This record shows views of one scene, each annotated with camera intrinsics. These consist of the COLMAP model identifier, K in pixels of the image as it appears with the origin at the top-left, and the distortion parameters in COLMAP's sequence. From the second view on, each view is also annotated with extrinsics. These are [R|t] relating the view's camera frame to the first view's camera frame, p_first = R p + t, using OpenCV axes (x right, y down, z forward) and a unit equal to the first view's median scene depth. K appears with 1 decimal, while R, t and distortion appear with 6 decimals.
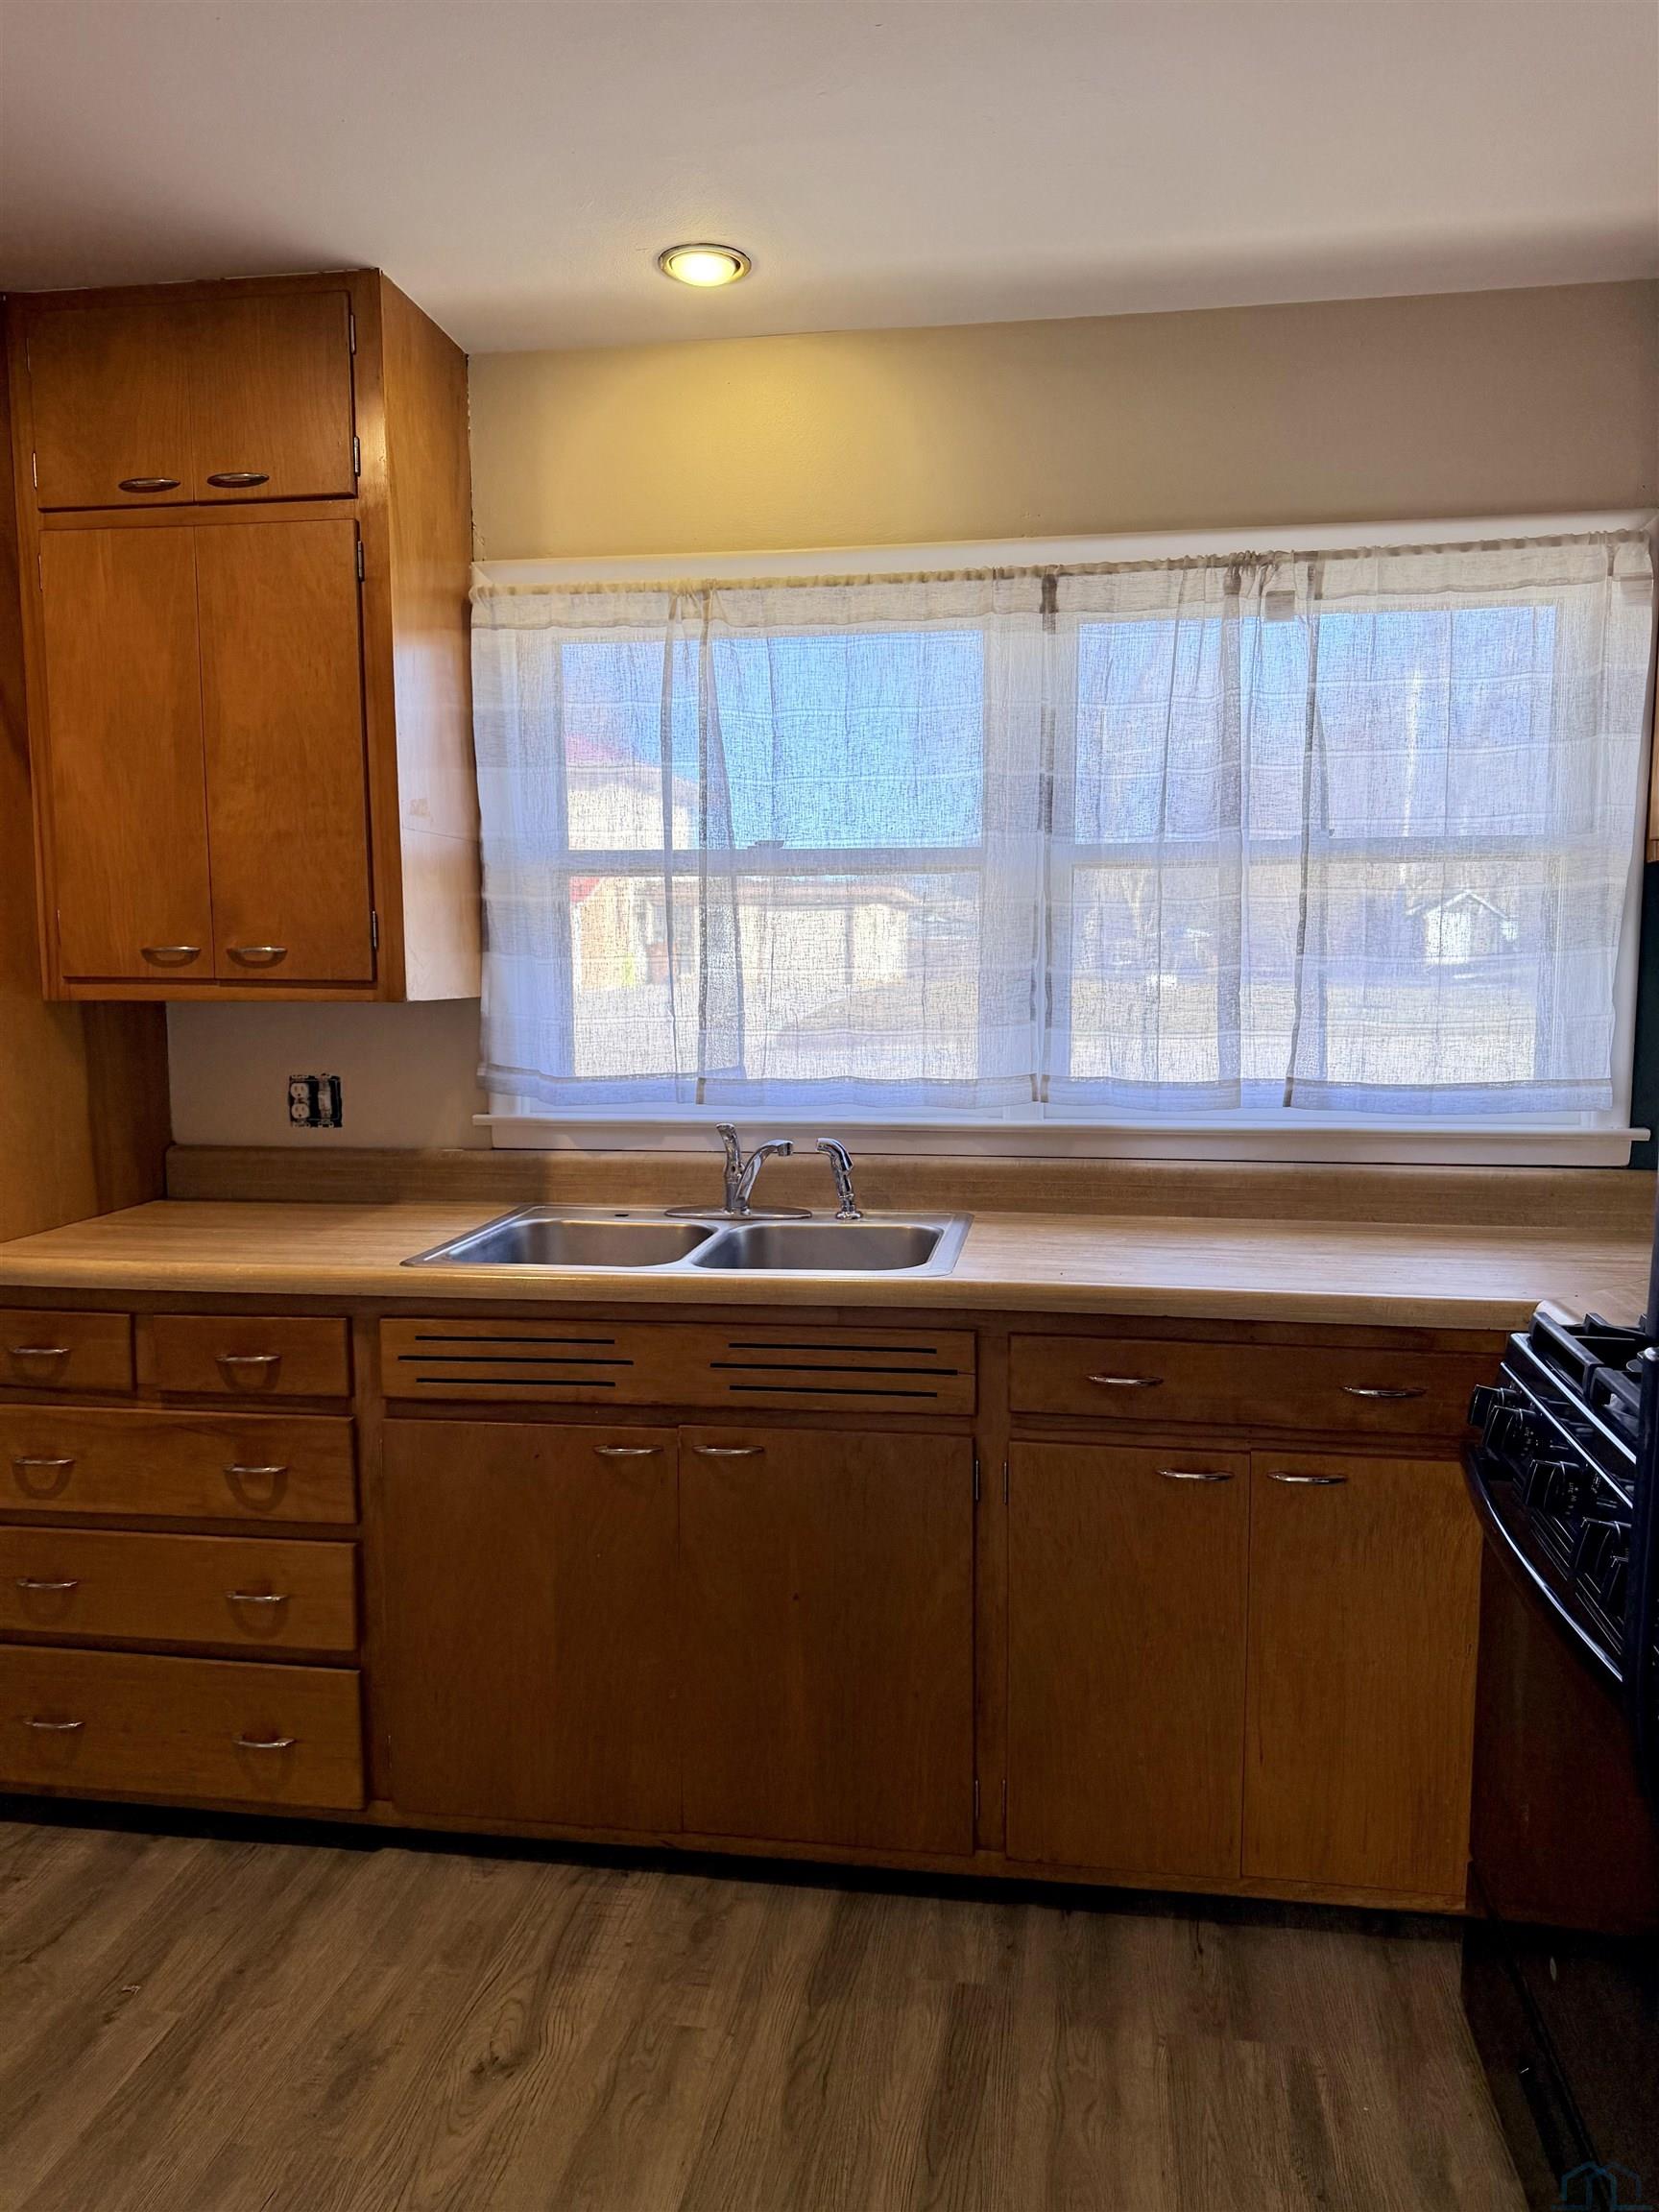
lens RADIAL K [[1592.7, 0, 821.1], [0, 1592.7, 1105.8], [0, 0, 1]] dist [0.007884, -0.000585]
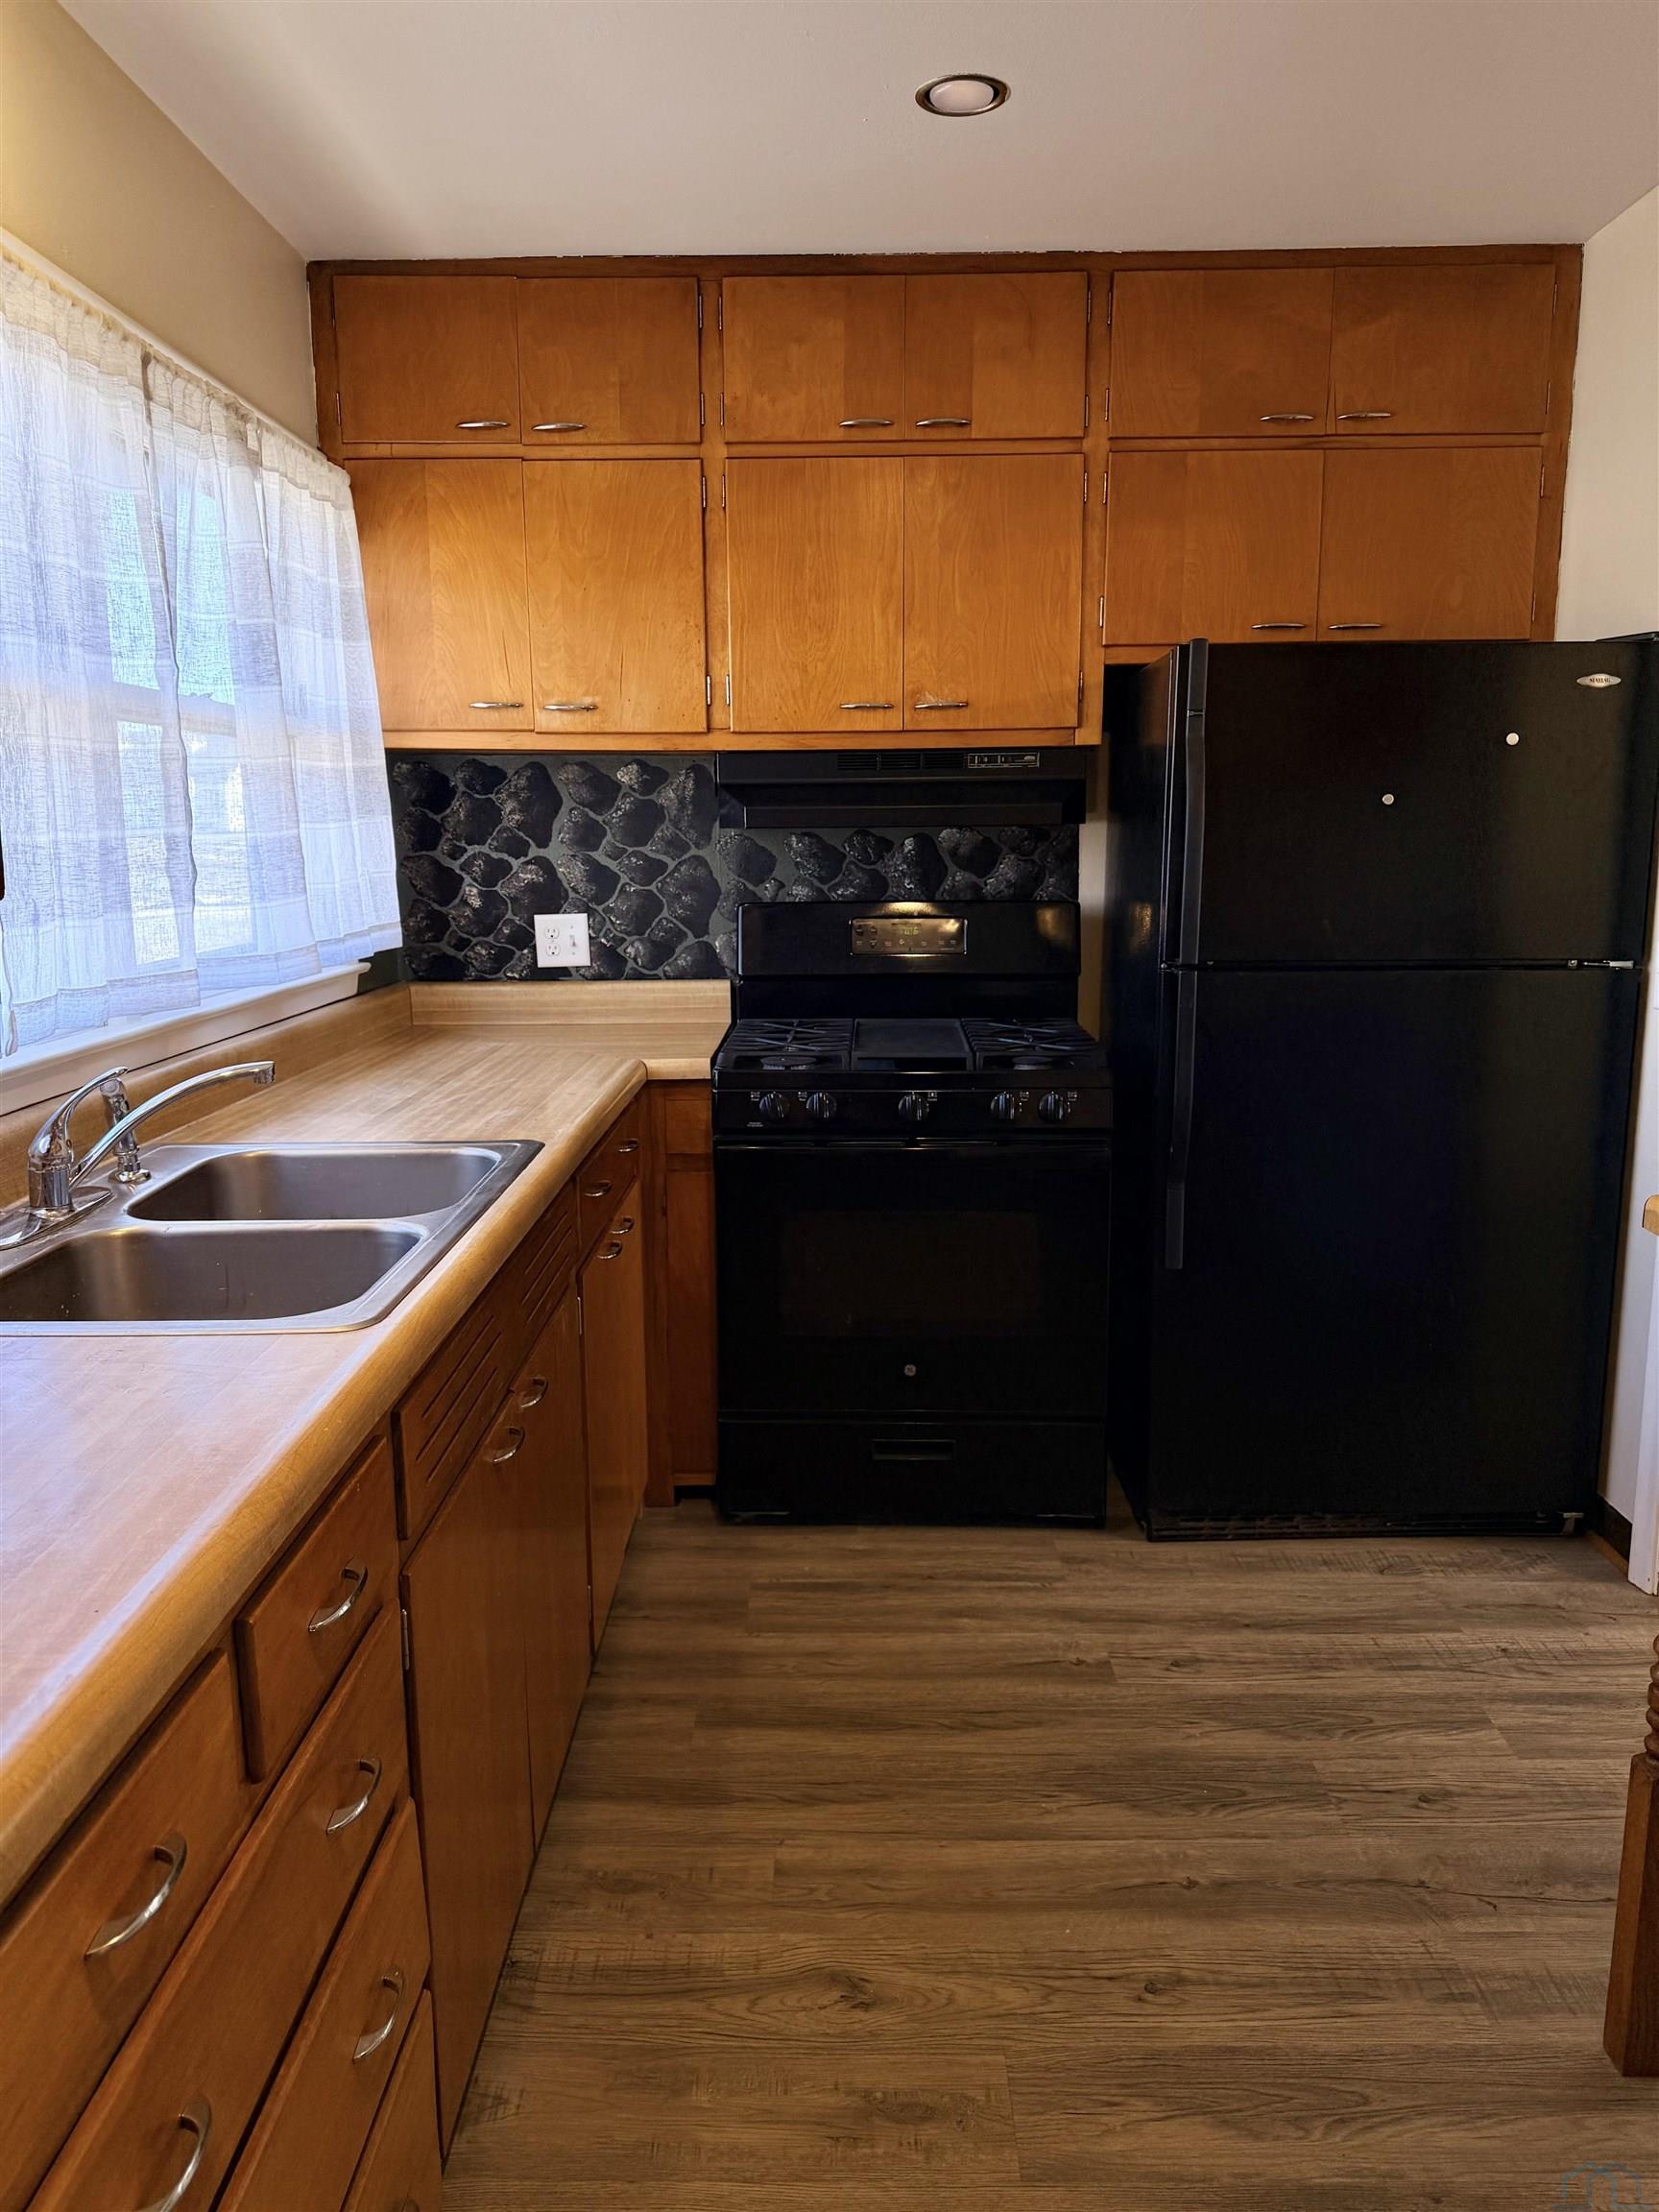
lens RADIAL K [[1592.7, 0, 817.6], [0, 1592.7, 1106.6], [0, 0, 1]] dist [0.007884, -0.000585]
pose [[-0.149137, -0.171343, 0.973858, -1.004204], [0.120381, 0.974401, 0.189873, -0.091006], [-0.981461, 0.145551, -0.124693, 1.035143]]
